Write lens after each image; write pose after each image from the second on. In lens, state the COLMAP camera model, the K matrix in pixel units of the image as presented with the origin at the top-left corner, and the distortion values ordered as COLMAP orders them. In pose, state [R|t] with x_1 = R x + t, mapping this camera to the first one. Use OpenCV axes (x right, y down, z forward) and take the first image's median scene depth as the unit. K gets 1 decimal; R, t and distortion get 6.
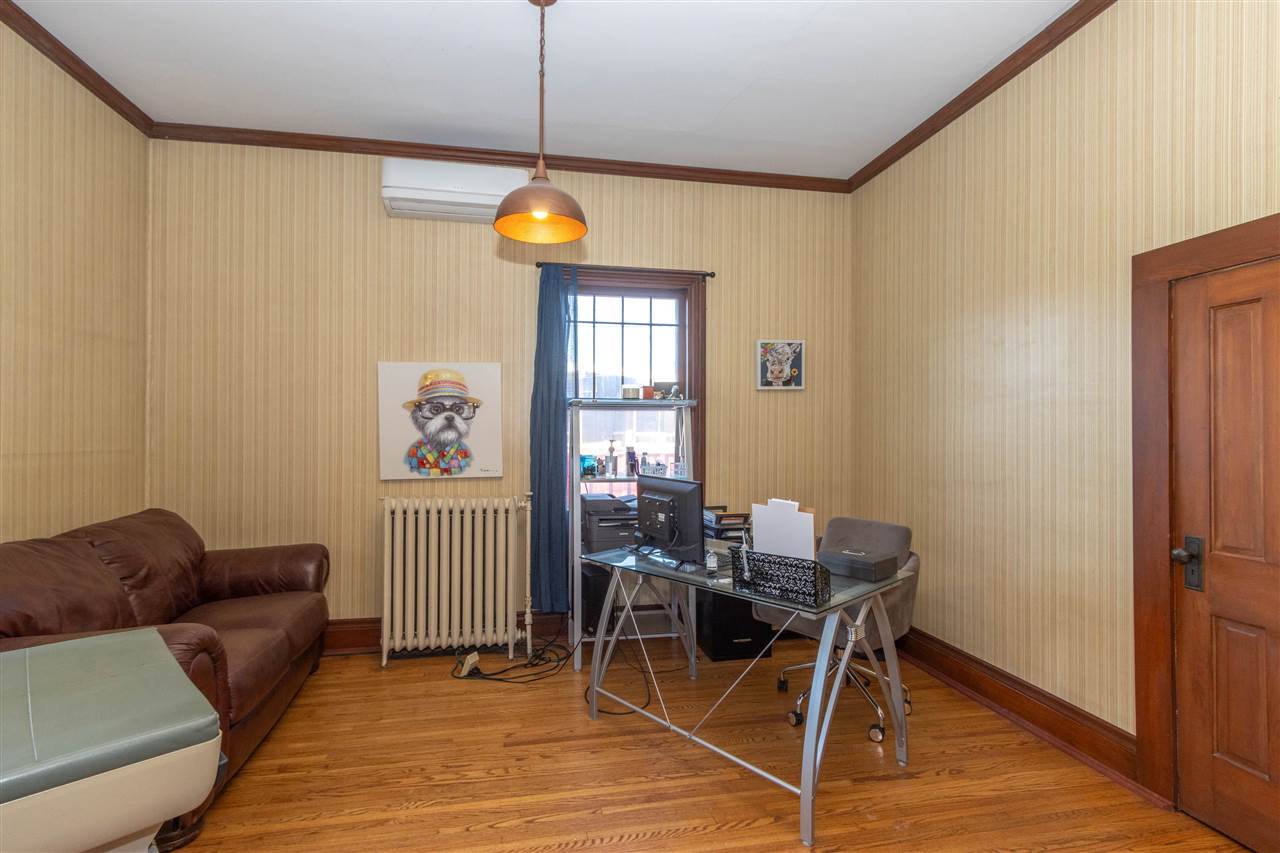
lens RADIAL K [[593.2, 0, 635.7], [0, 593.2, 427.8], [0, 0, 1]] dist [-0.006854, 0.001001]
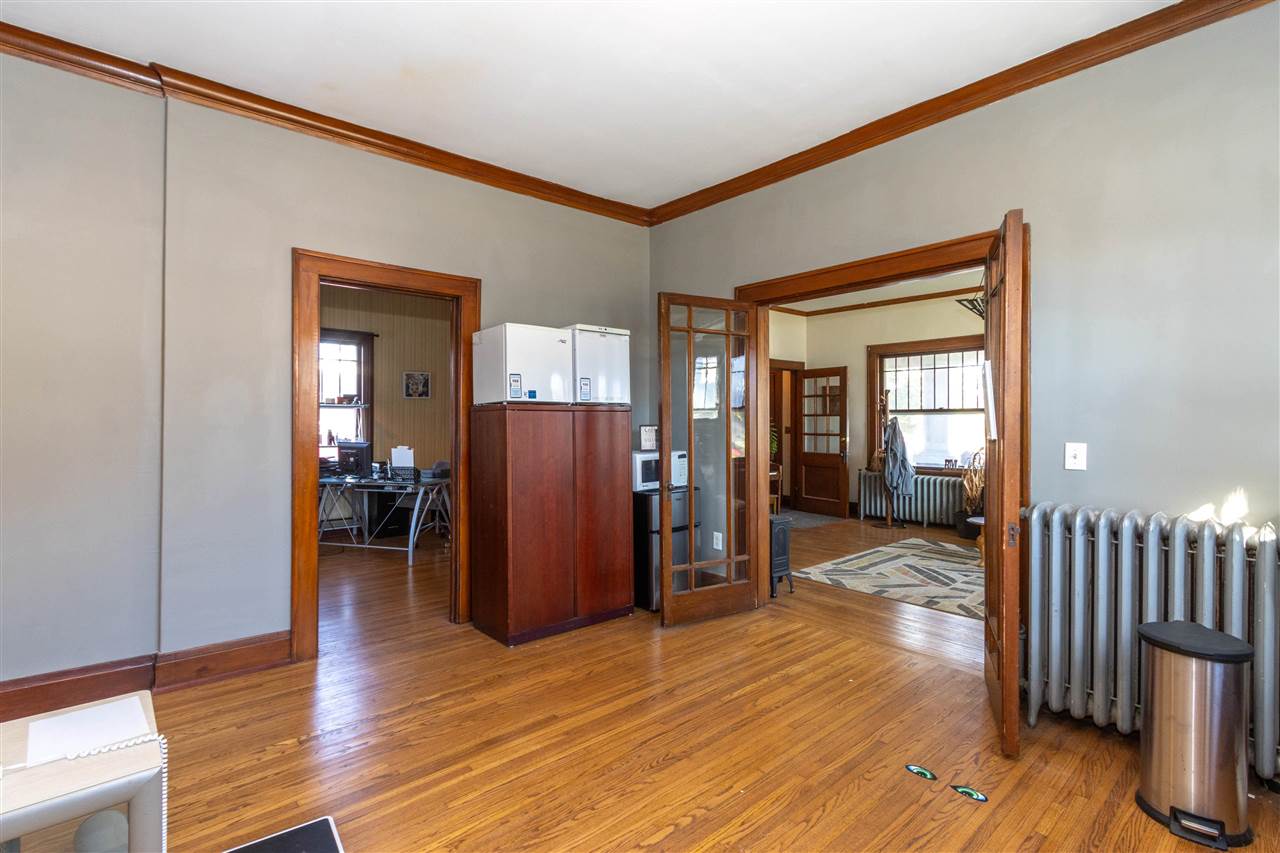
lens RADIAL K [[593.2, 0, 608.7], [0, 593.2, 421.2], [0, 0, 1]] dist [-0.006854, 0.001001]
pose [[0.881713, 0.000103, 0.471785, -0.110040], [-0.001890, 0.999993, 0.003314, -0.001731], [-0.471782, -0.003813, 0.881707, -1.003130]]
